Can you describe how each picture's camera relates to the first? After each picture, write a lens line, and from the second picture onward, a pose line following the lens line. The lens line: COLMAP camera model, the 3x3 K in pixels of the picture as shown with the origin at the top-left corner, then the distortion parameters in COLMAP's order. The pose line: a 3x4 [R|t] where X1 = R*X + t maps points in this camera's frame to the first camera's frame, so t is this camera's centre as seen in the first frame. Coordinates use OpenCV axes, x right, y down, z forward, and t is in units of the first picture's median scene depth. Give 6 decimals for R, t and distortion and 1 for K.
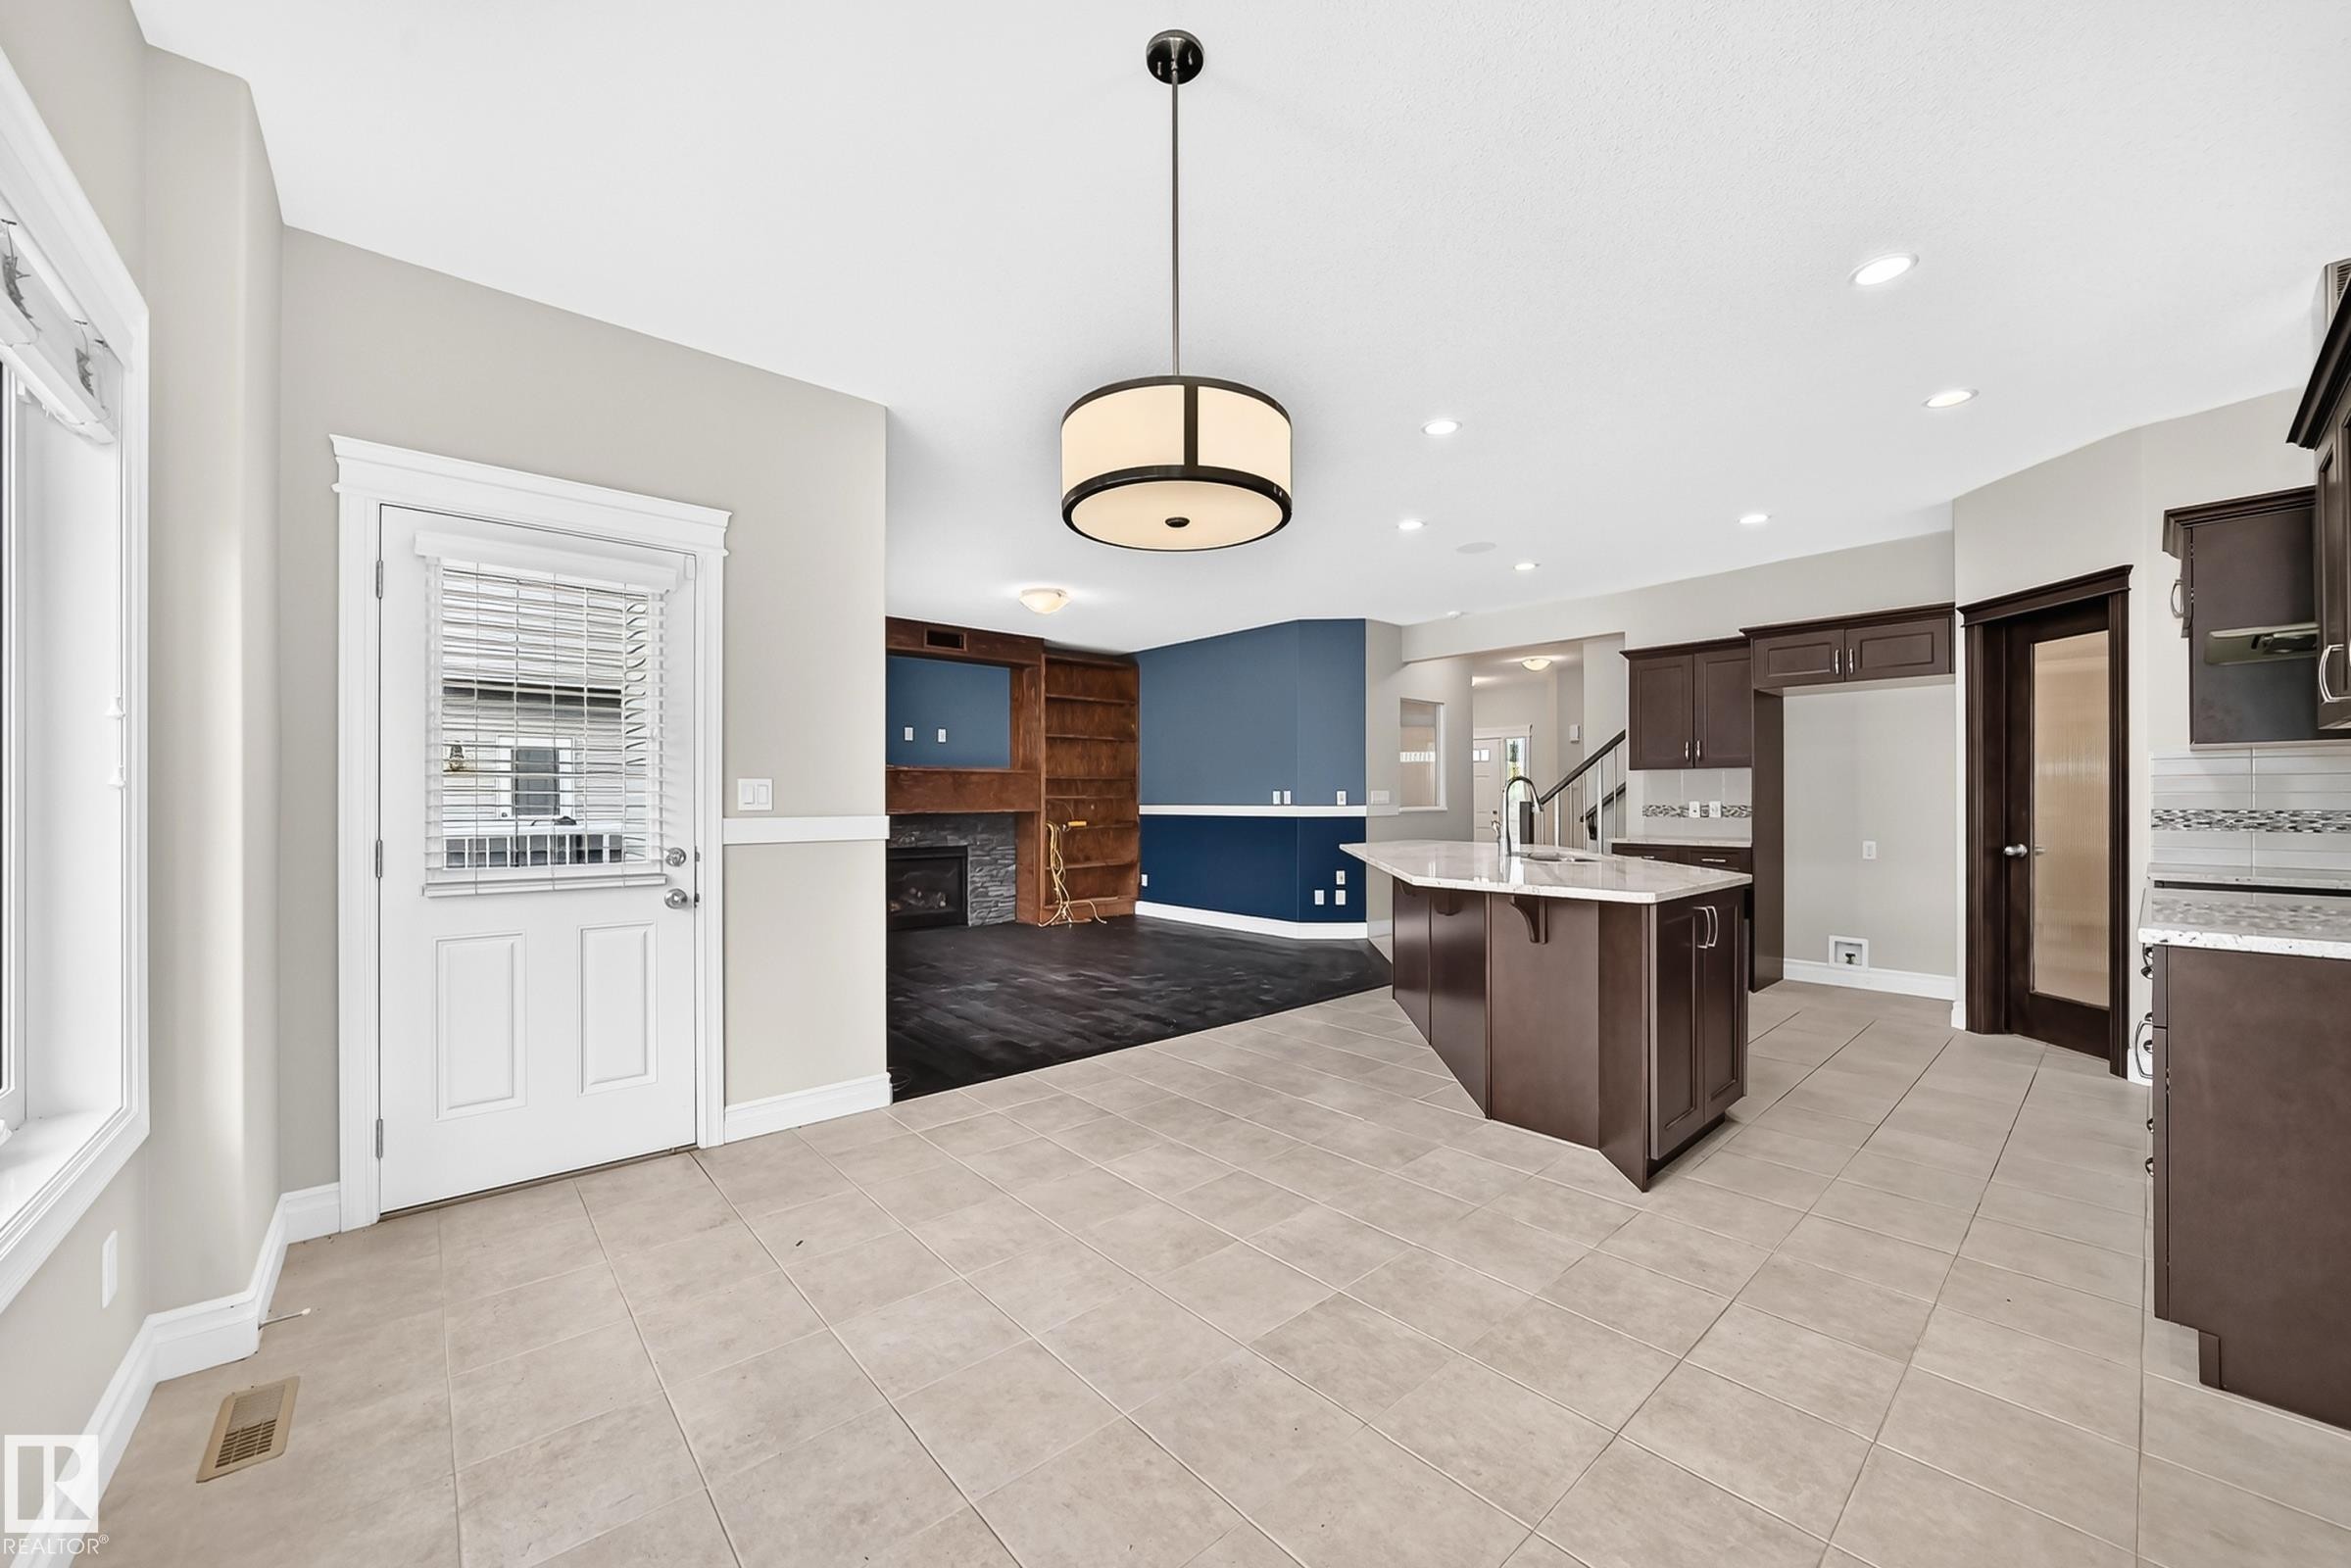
lens RADIAL K [[882.1, 0, 1176.0], [0, 882.1, 797.0], [0, 0, 1]] dist [-0.028327, 0.008322]
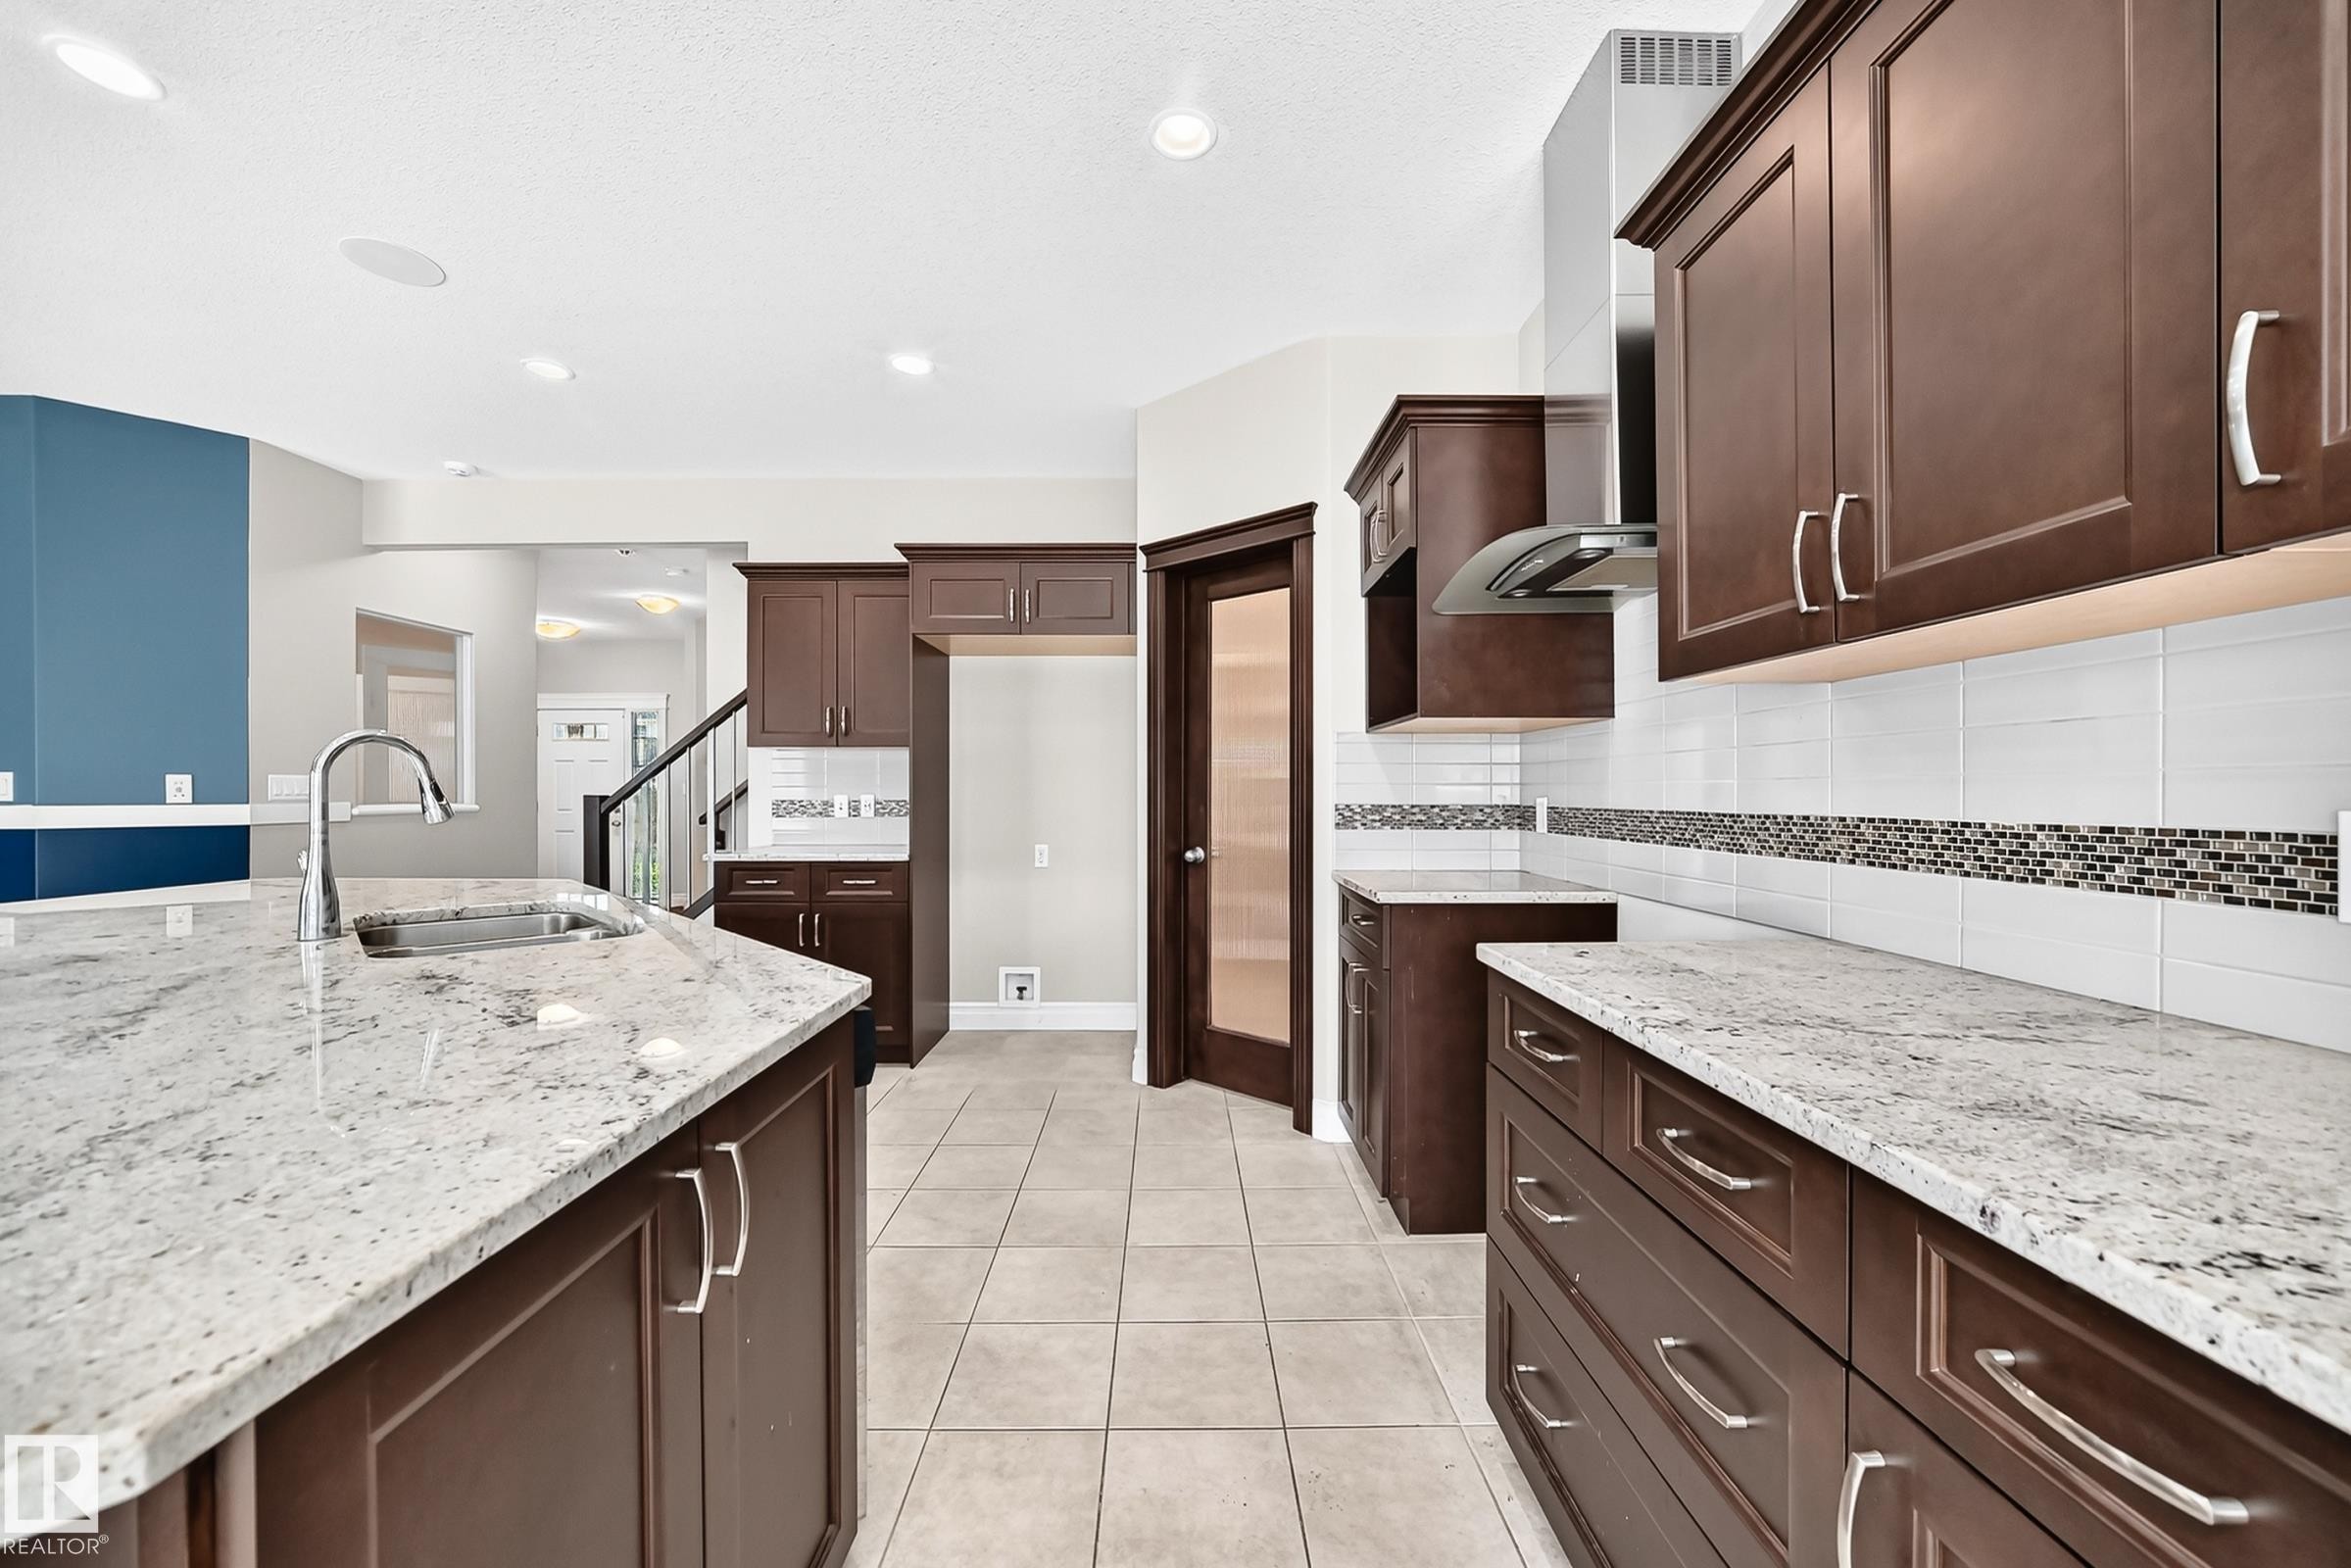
lens RADIAL K [[882.1, 0, 1176.0], [0, 882.1, 797.0], [0, 0, 1]] dist [-0.028327, 0.008322]
pose [[0.655203, -0.003951, 0.755443, 0.292664], [-0.003144, 0.999963, 0.007957, 0.000614], [-0.755446, -0.007589, 0.655167, 0.411860]]
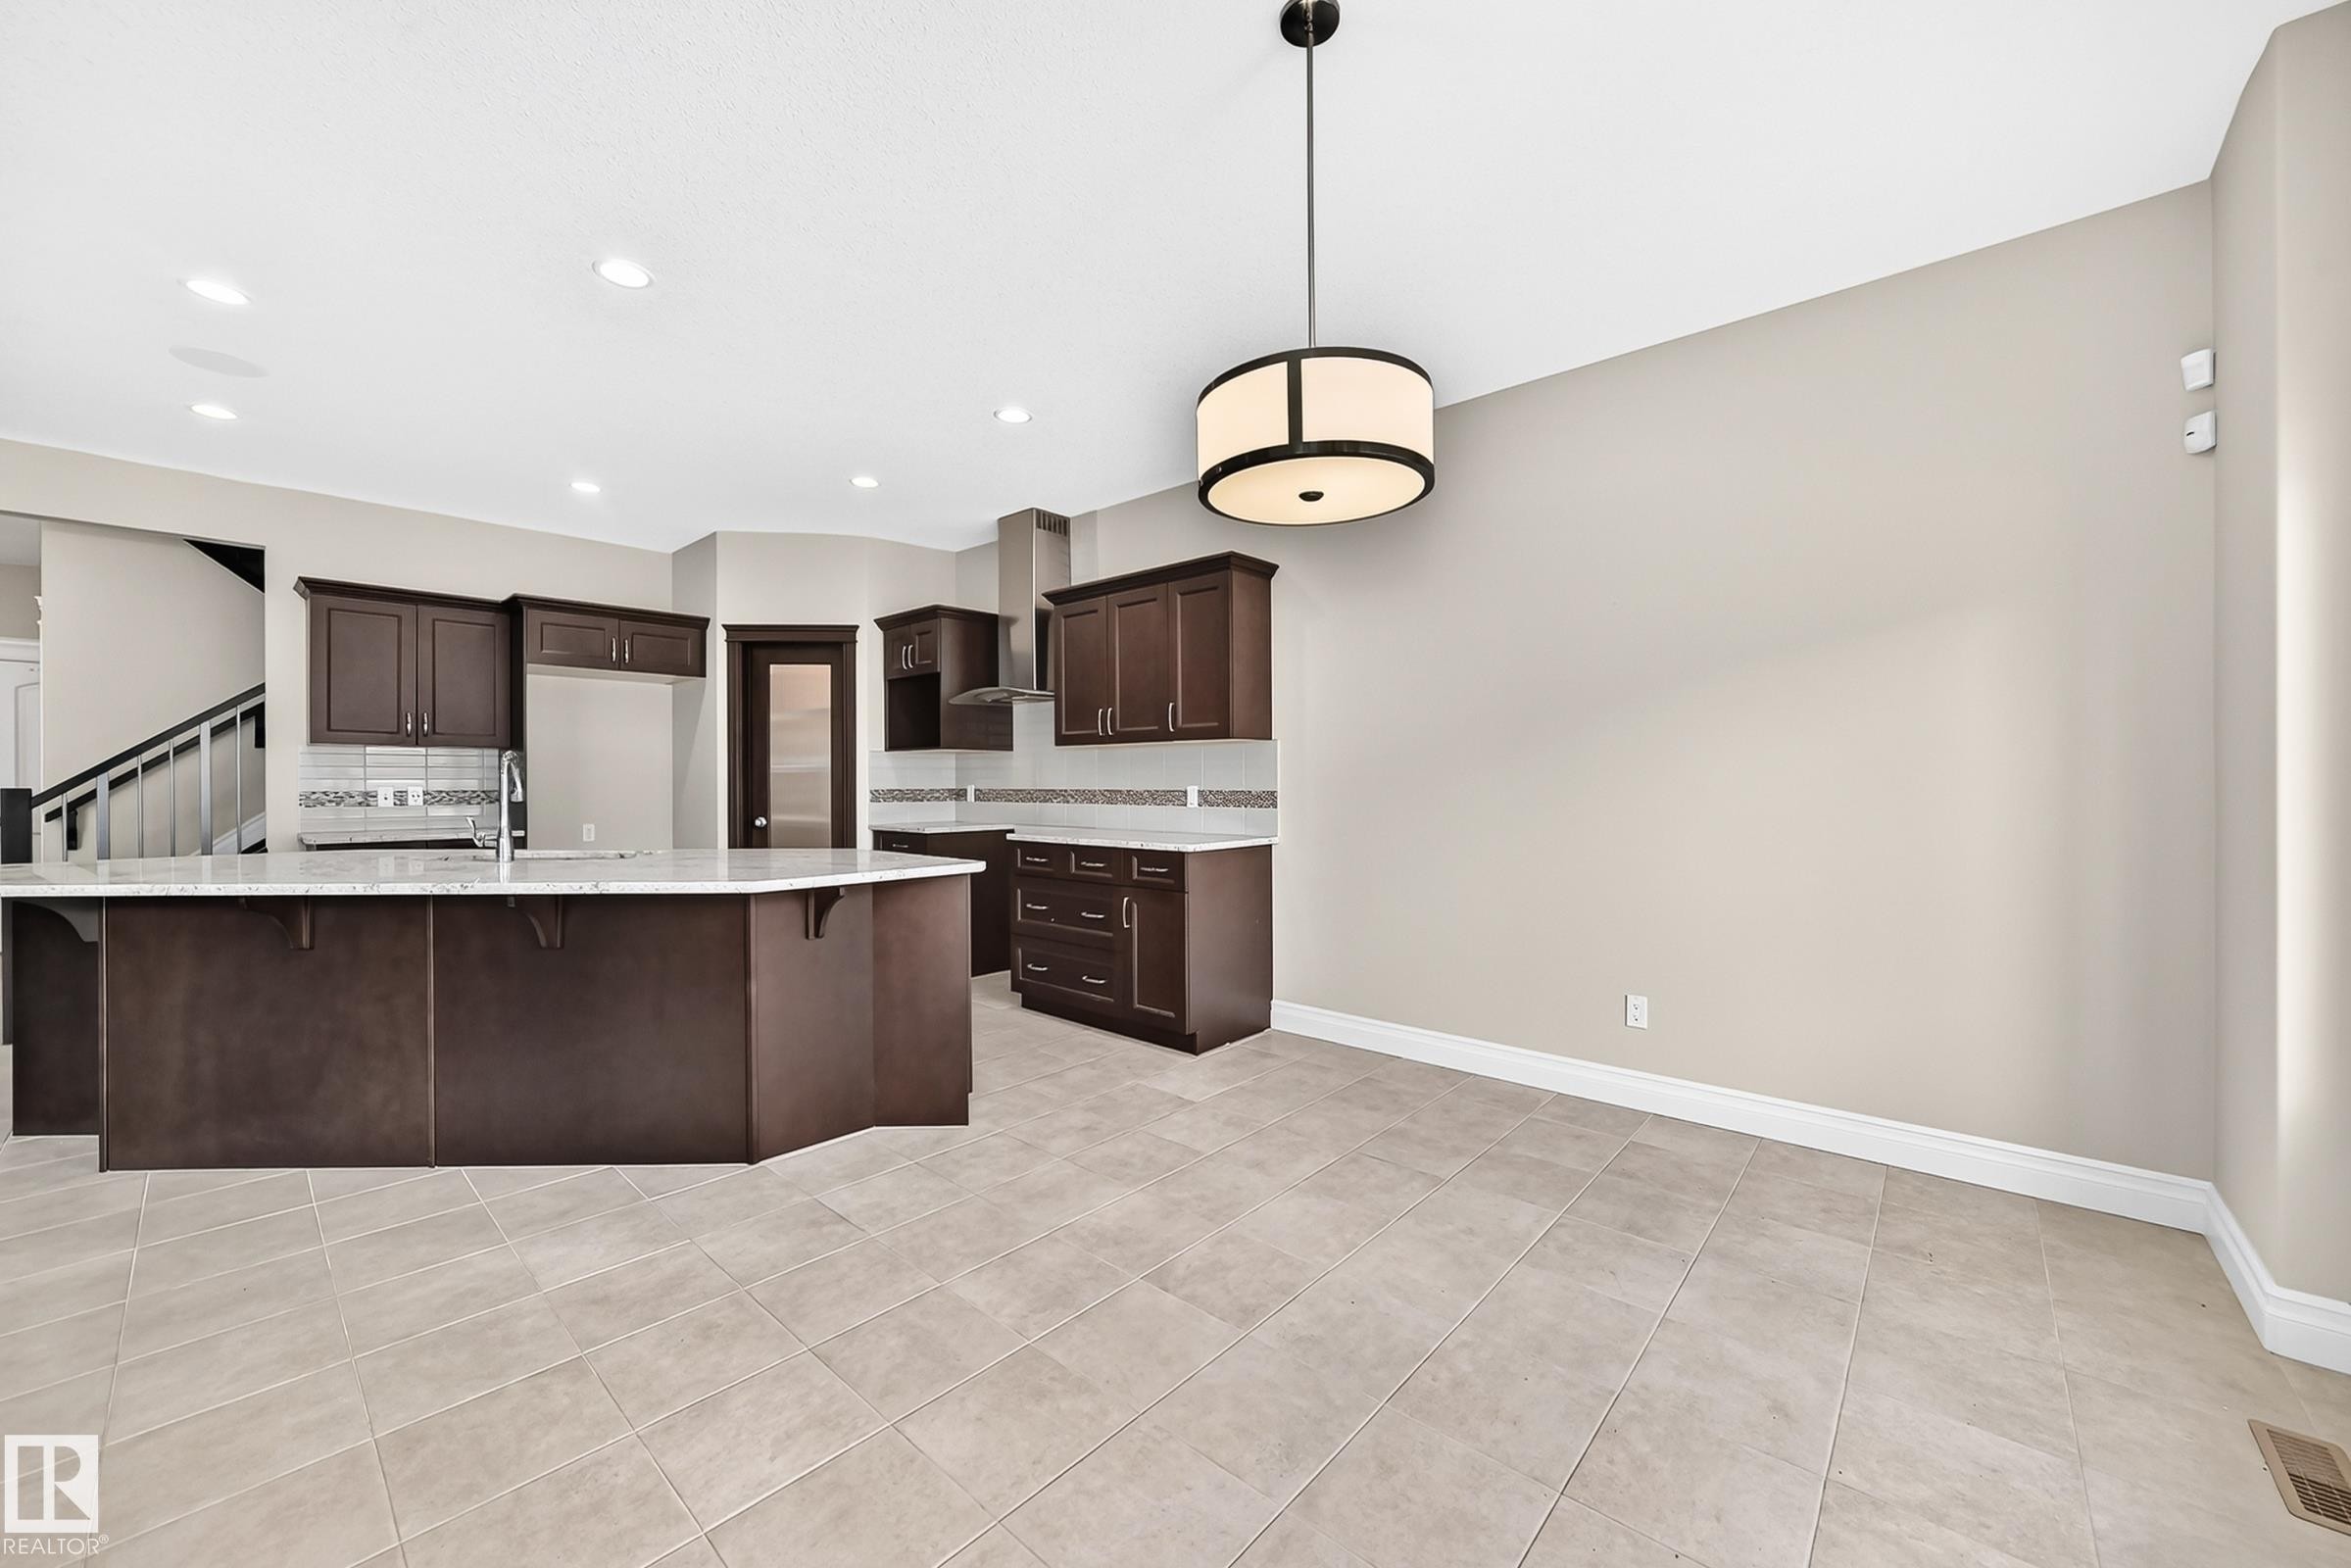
lens RADIAL K [[887.6, 0, 1175.5], [0, 887.6, 784.0], [0, 0, 1]] dist [-0.028517, 0.007908]
pose [[-0.115090, -0.002723, 0.993351, -0.353622], [-0.000947, 0.999996, 0.002632, 0.000099], [-0.993355, -0.000638, -0.115092, 0.467760]]
